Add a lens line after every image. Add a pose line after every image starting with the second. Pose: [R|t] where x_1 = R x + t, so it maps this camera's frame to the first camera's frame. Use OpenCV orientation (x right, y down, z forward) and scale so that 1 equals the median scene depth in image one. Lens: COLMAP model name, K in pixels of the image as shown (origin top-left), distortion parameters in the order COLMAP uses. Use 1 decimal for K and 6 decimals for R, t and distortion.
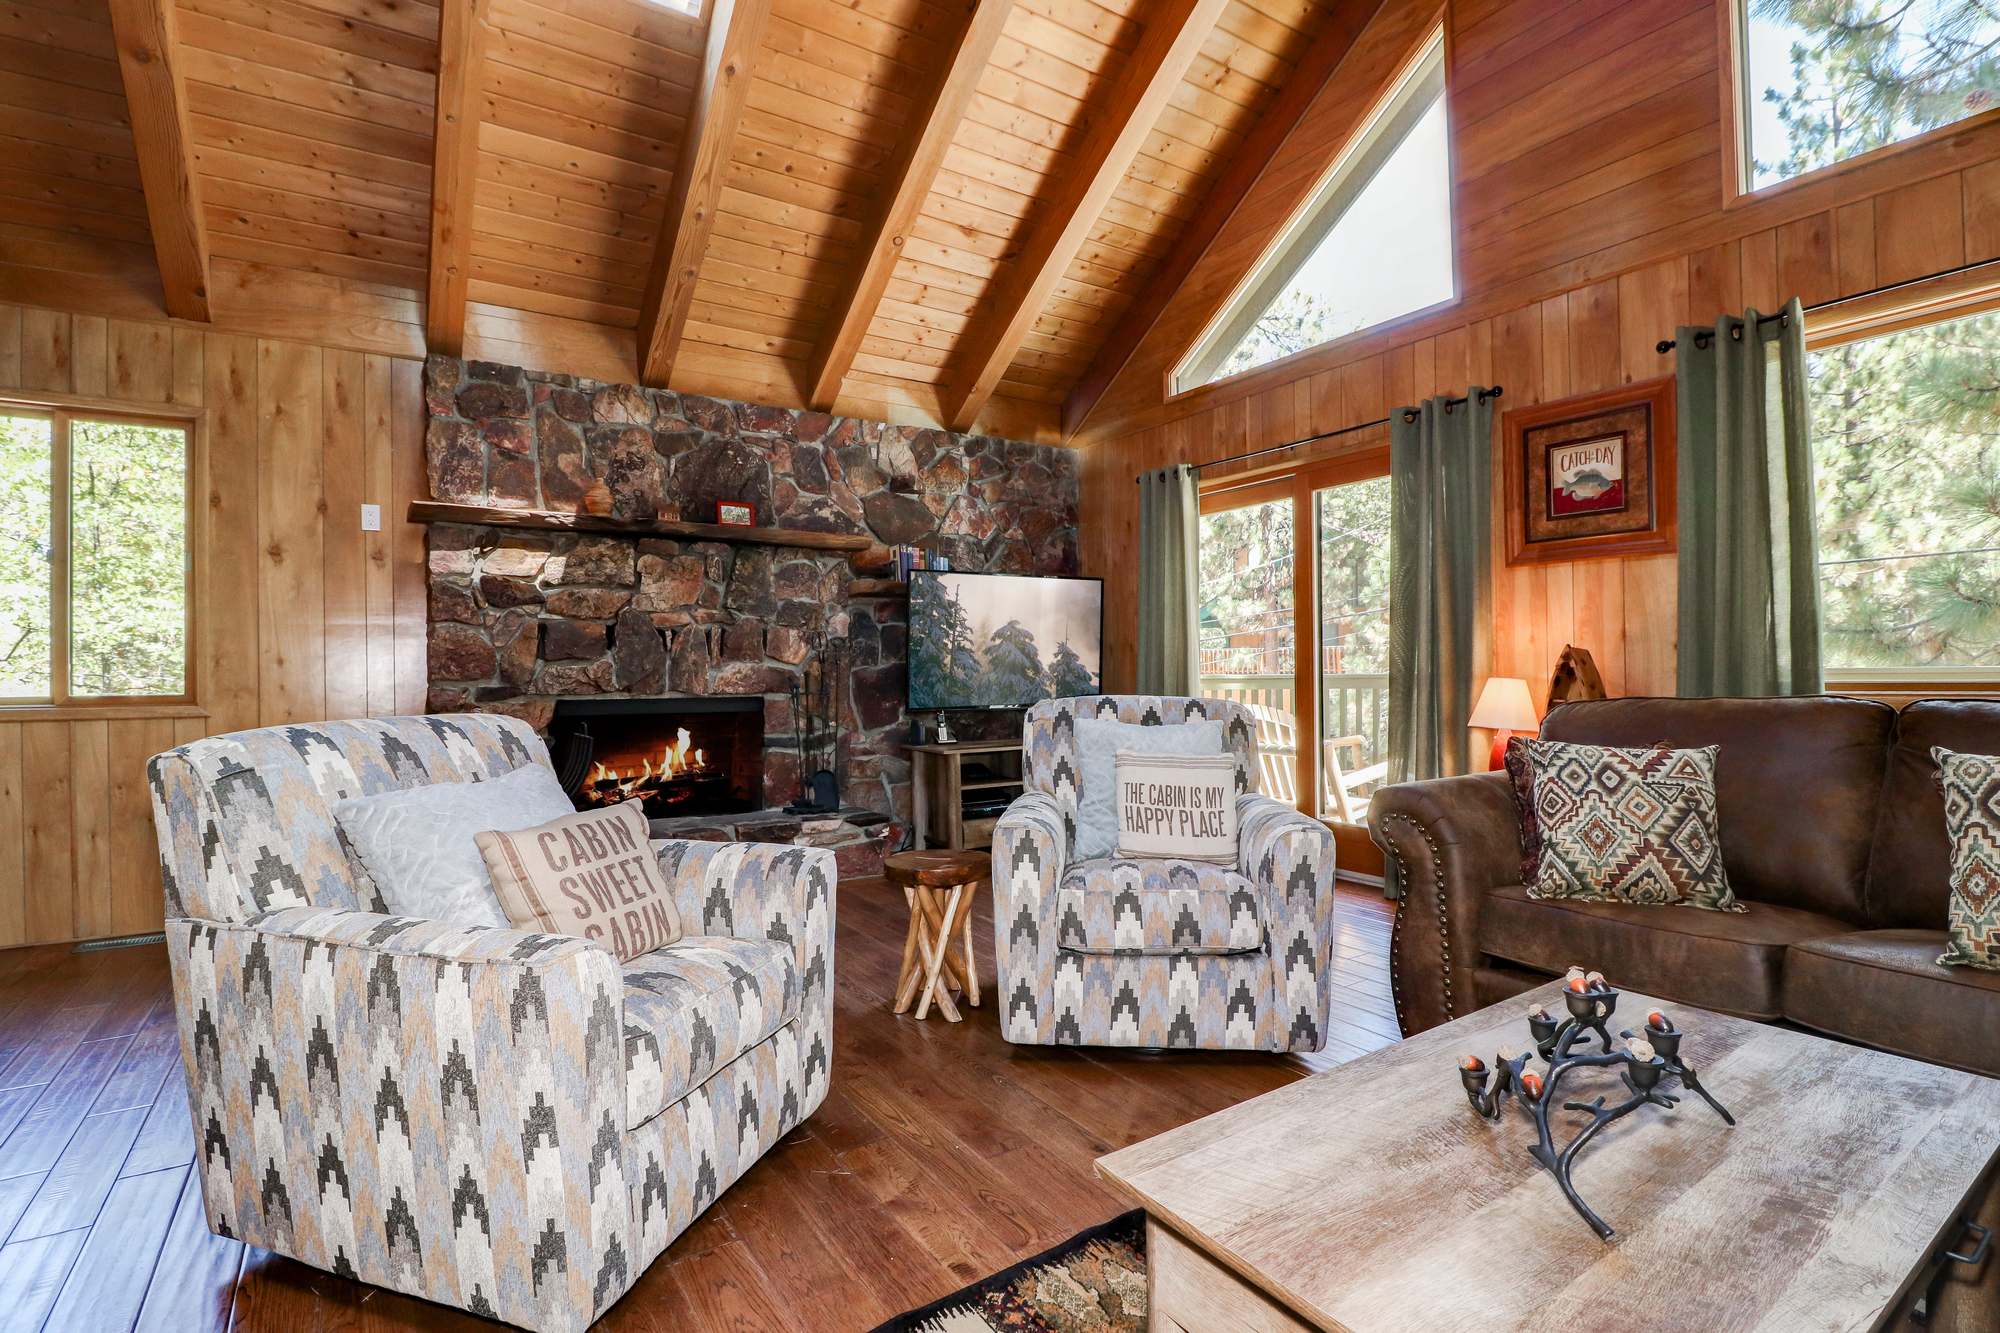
lens RADIAL K [[957.2, 0, 1000.0], [0, 957.2, 666.5], [0, 0, 1]] dist [-0.019227, -0.000345]
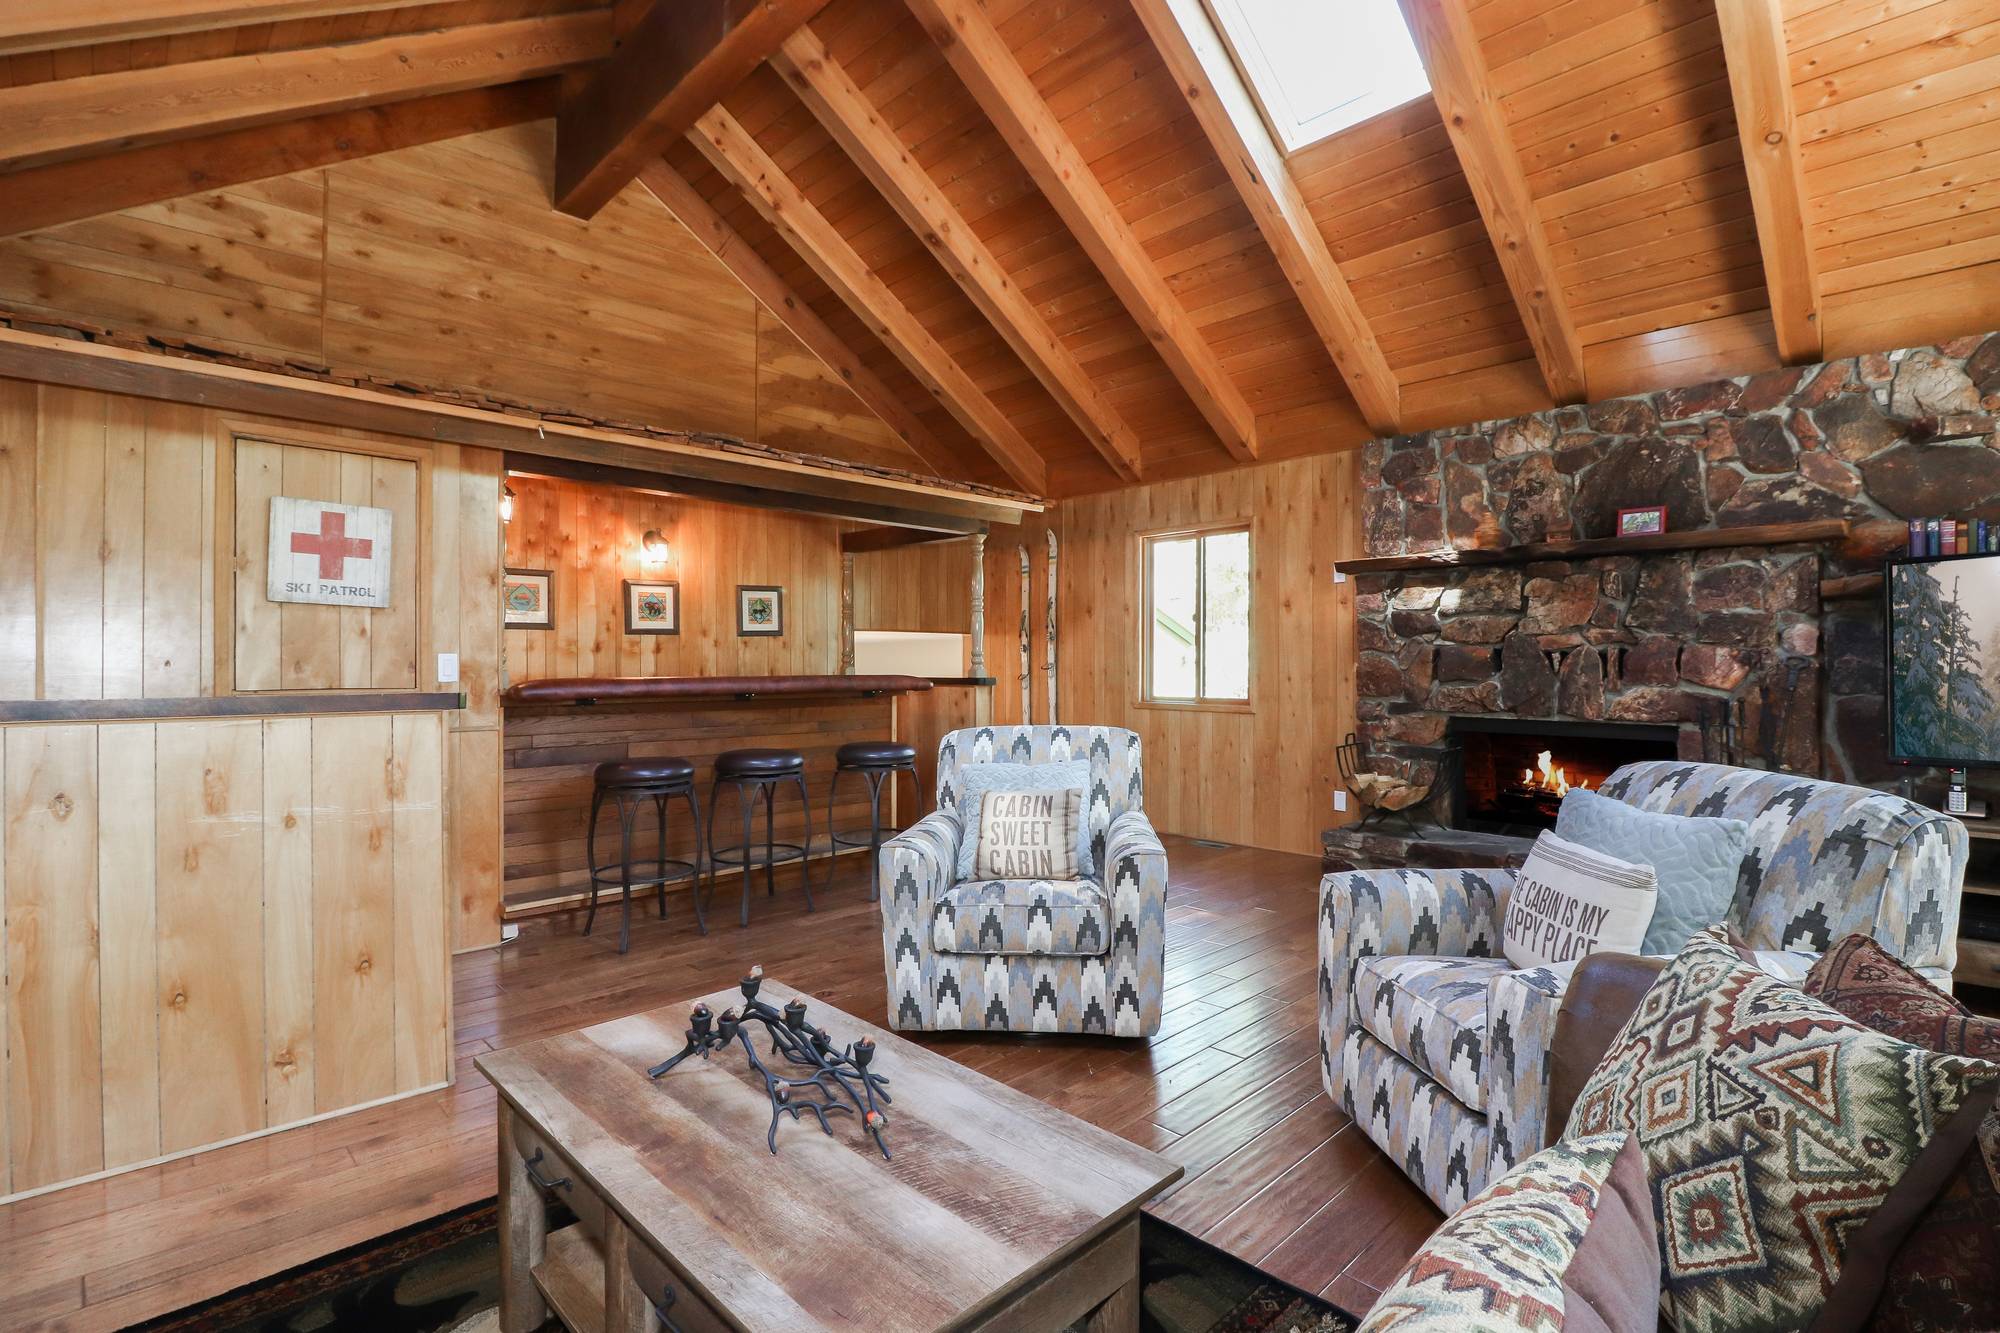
lens RADIAL K [[930.4, 0, 1010.4], [0, 930.4, 646.6], [0, 0, 1]] dist [0.003295, -0.015731]
pose [[0.183834, -0.010491, -0.982901, 0.497092], [0.005372, 0.999939, -0.009668, -0.037659], [0.982943, -0.003503, 0.183879, 0.266116]]
